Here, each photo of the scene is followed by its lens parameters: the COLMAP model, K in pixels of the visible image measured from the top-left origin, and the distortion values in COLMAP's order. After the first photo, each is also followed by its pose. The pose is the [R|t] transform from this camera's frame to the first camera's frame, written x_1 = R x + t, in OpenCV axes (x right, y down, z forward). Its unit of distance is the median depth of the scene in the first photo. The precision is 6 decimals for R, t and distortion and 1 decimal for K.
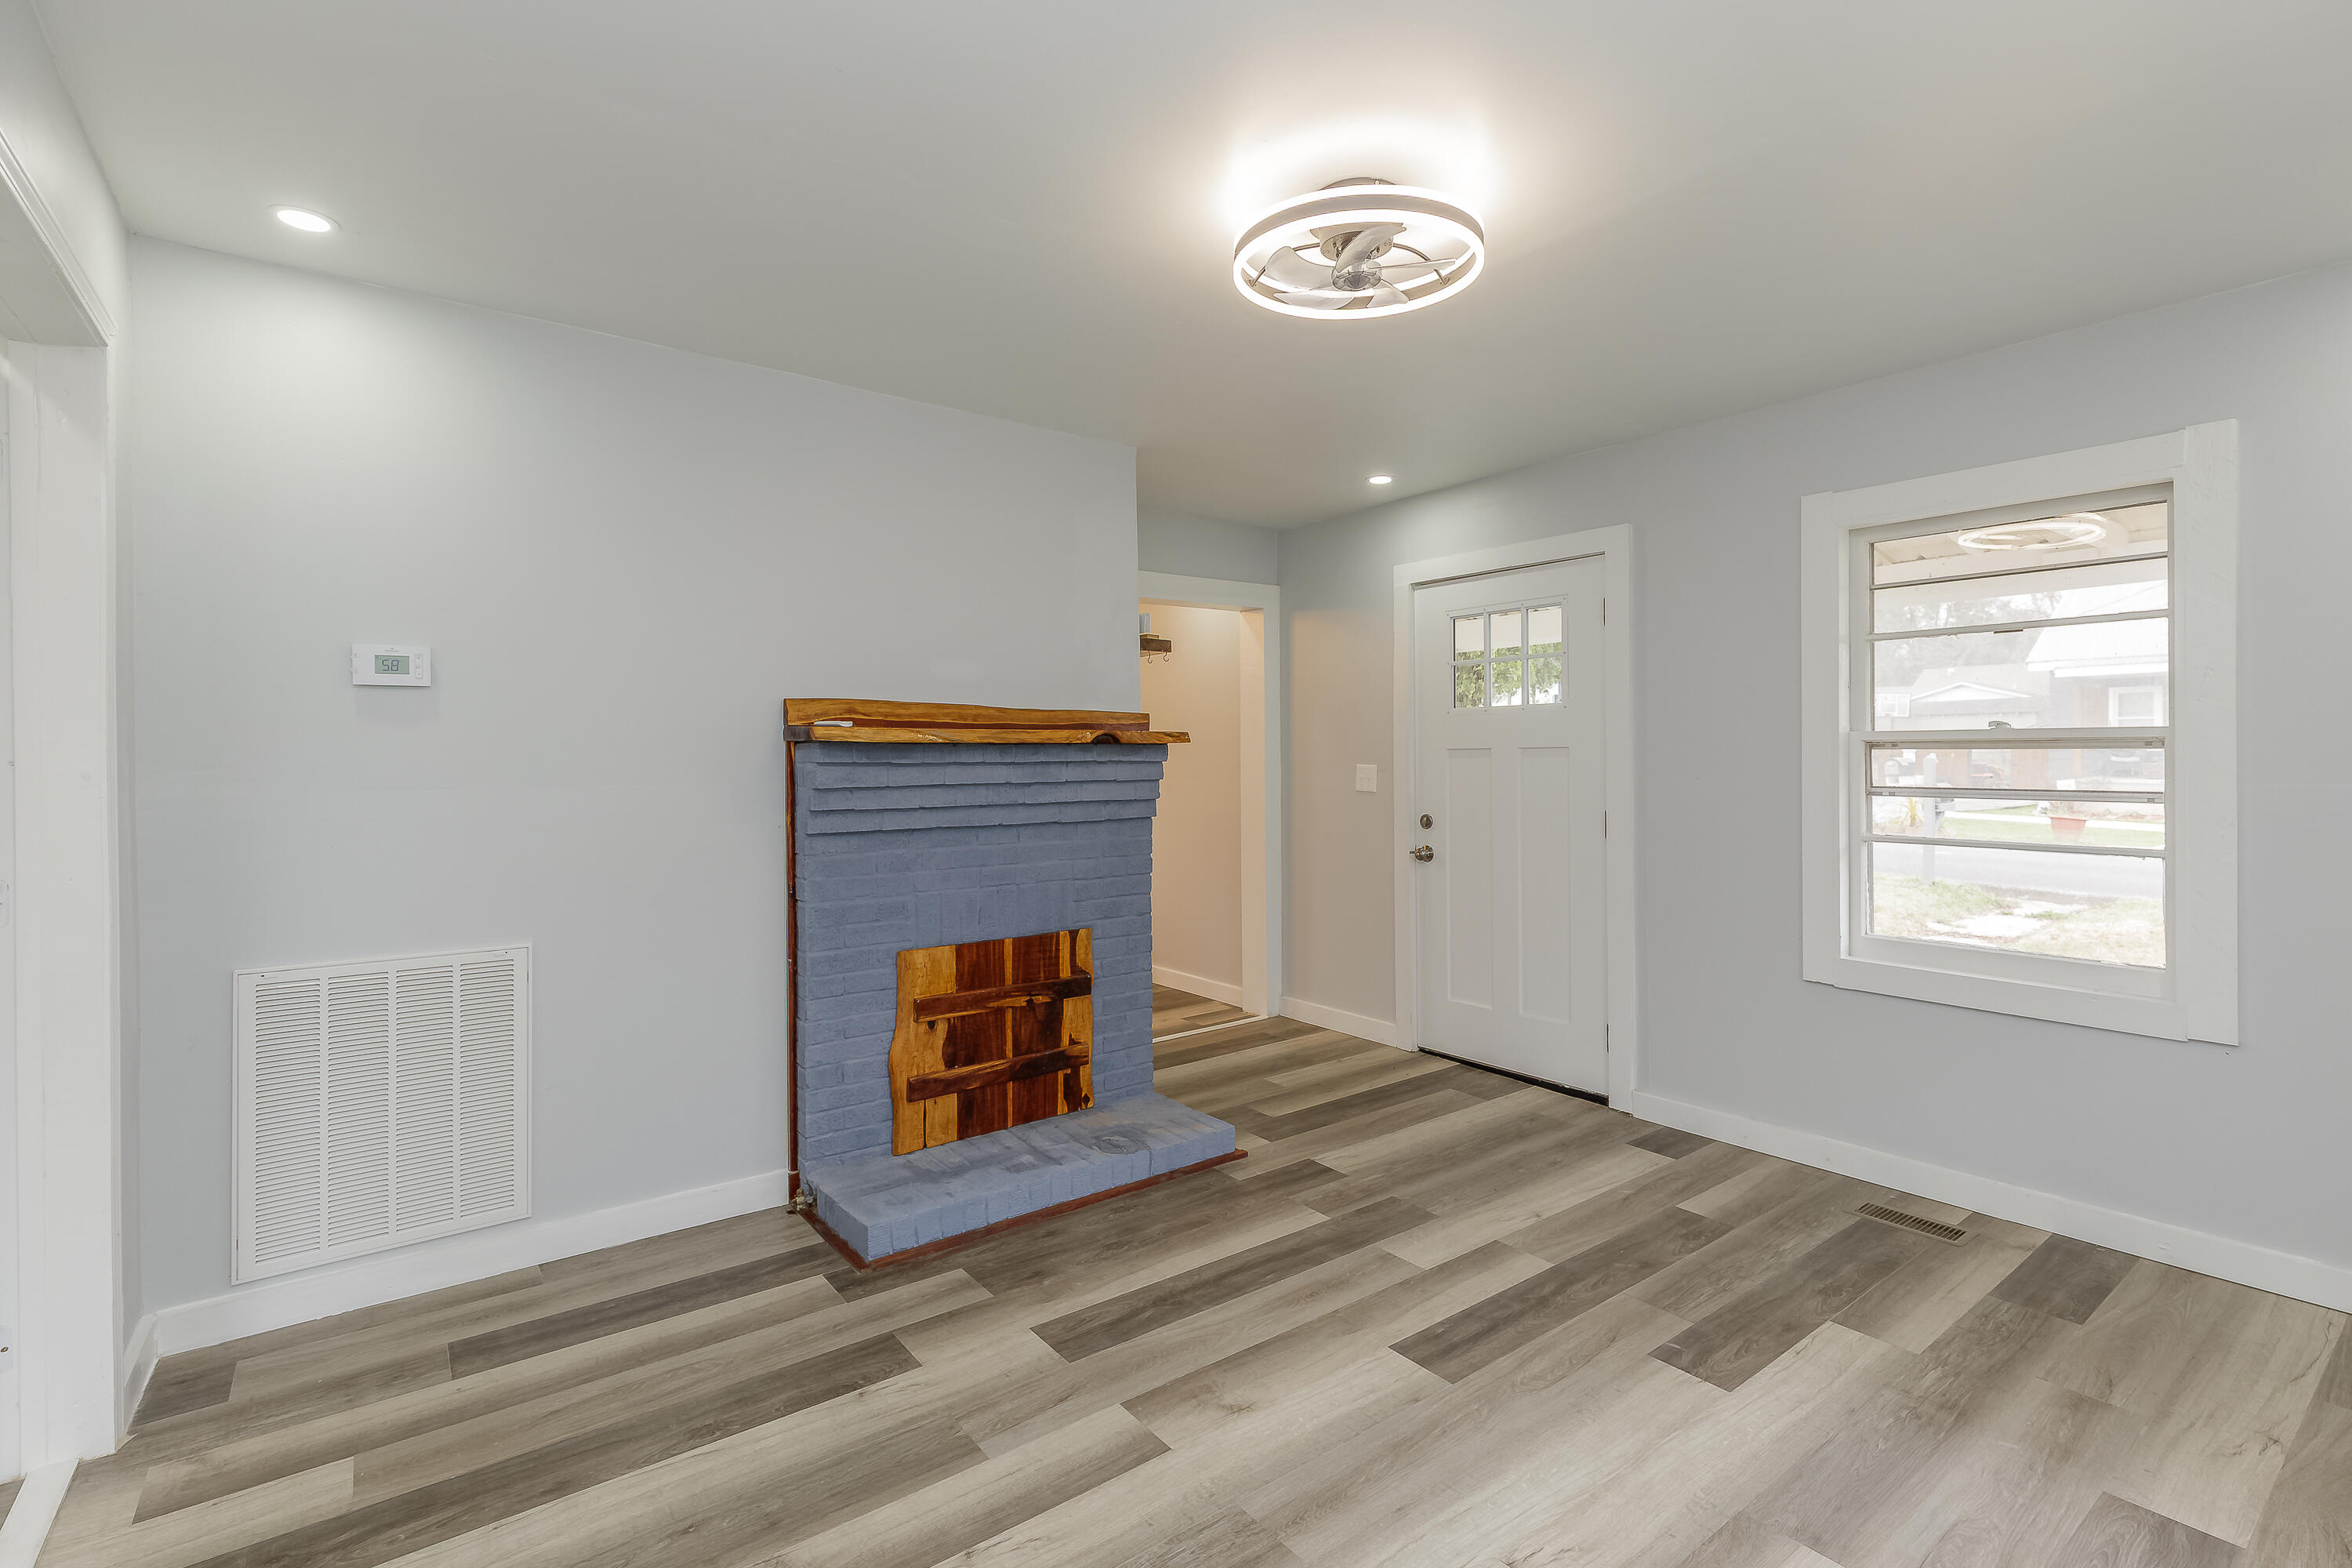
lens RADIAL K [[1066.9, 0, 1196.8], [0, 1066.9, 753.6], [0, 0, 1]] dist [0.011794, -0.002573]
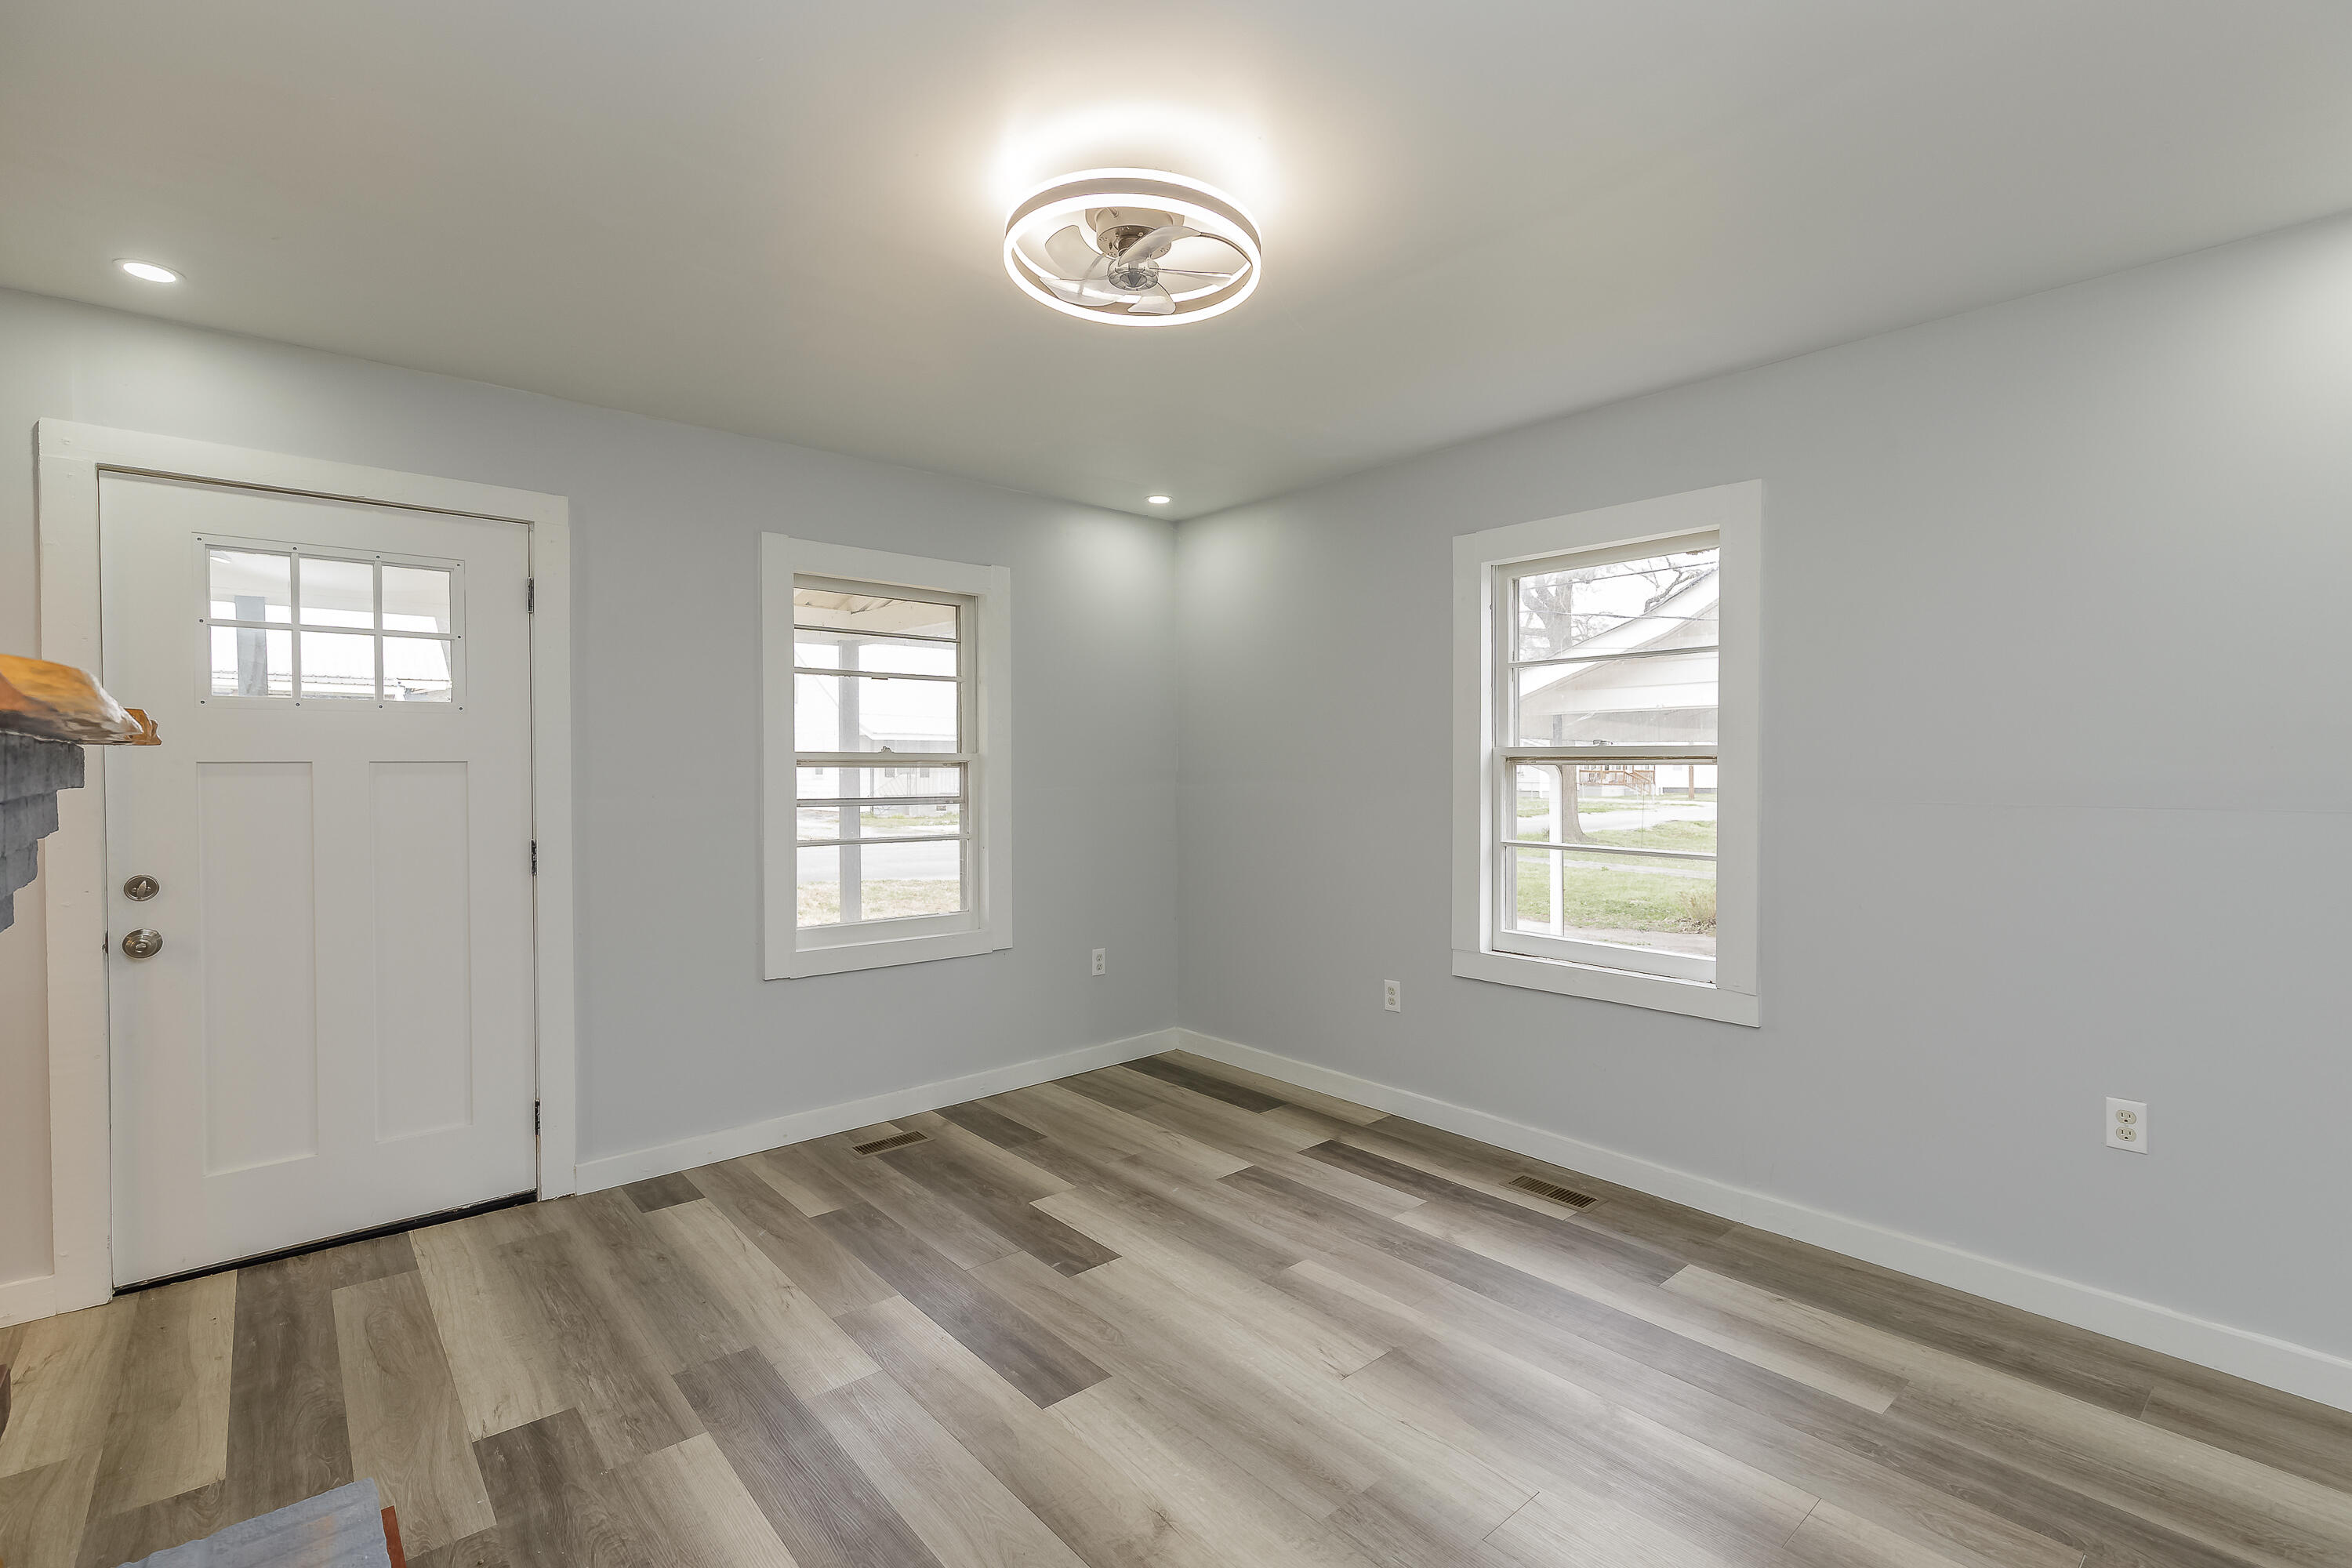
lens RADIAL K [[1066.9, 0, 1145.4], [0, 1066.9, 782.3], [0, 0, 1]] dist [0.011794, -0.002573]
pose [[-0.031935, -0.011983, 0.999418, -0.598175], [-0.000785, 0.999928, 0.011965, -0.001097], [-0.999490, -0.000402, -0.031942, 0.752268]]
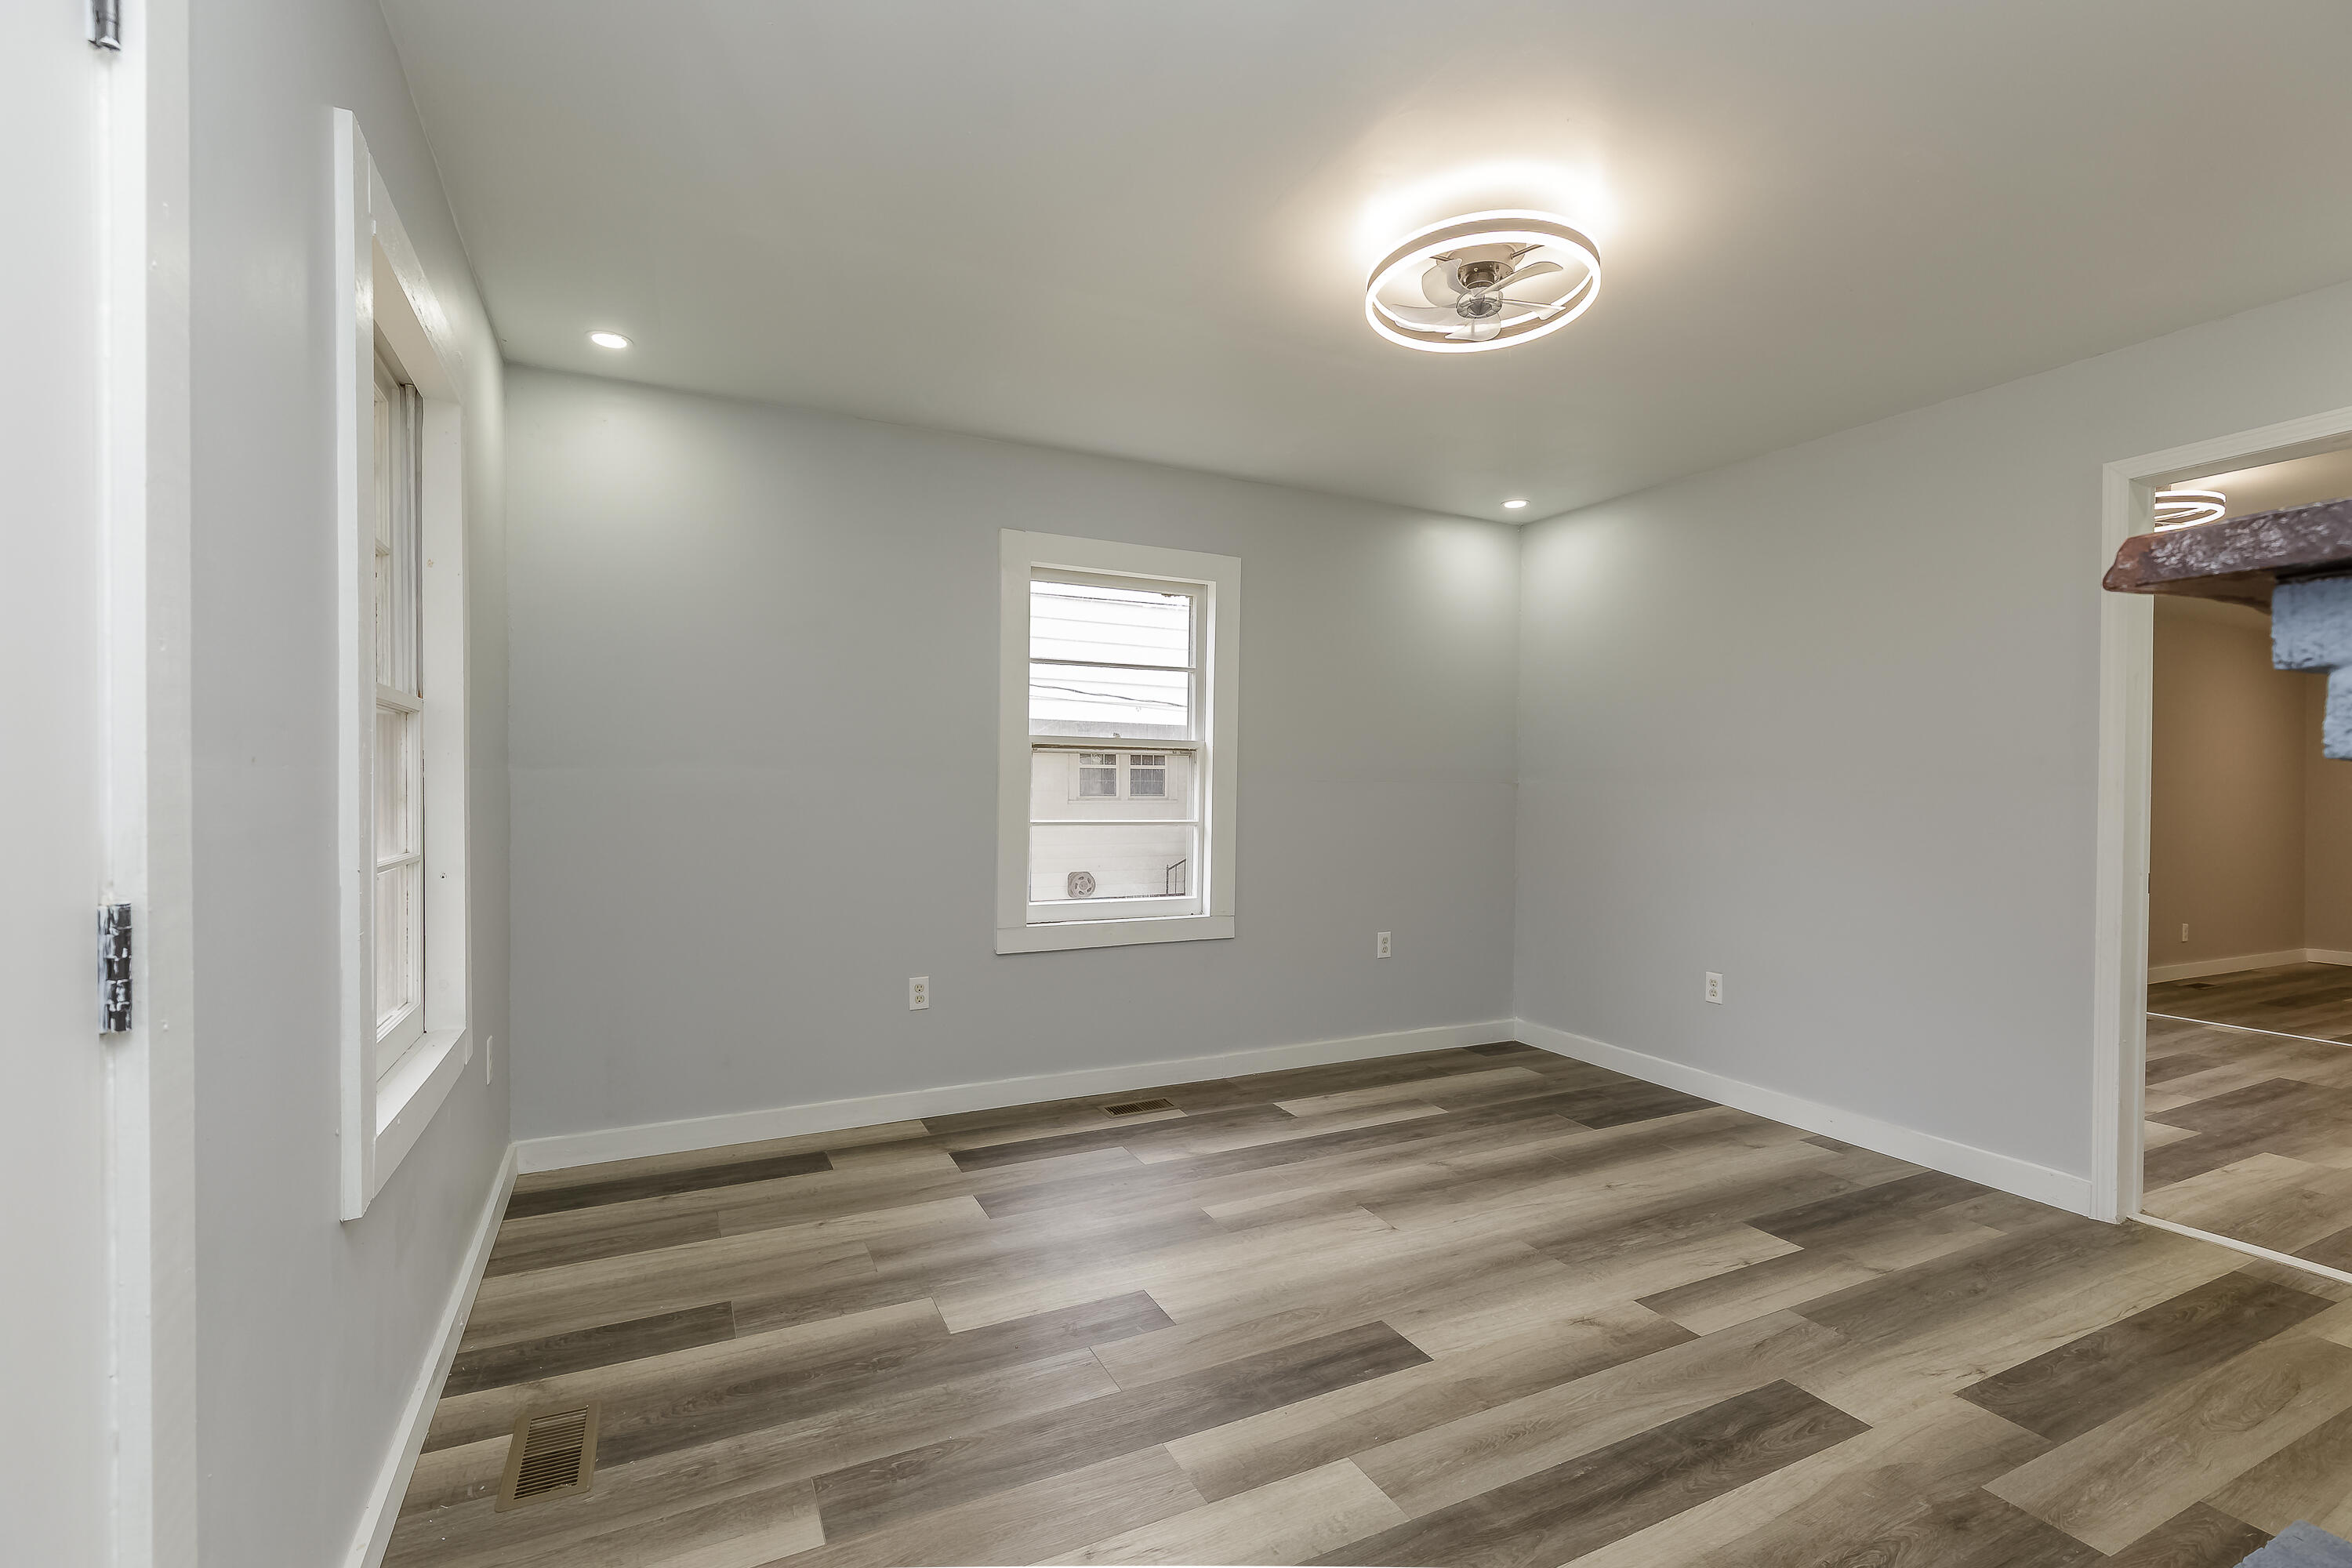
lens RADIAL K [[1066.9, 0, 1185.2], [0, 1066.9, 804.7], [0, 0, 1]] dist [0.011794, -0.002573]
pose [[-0.981345, -0.007759, 0.192100, 0.172608], [-0.004864, 0.999867, 0.015539, 0.036812], [-0.192195, 0.014315, -0.981252, 1.575897]]
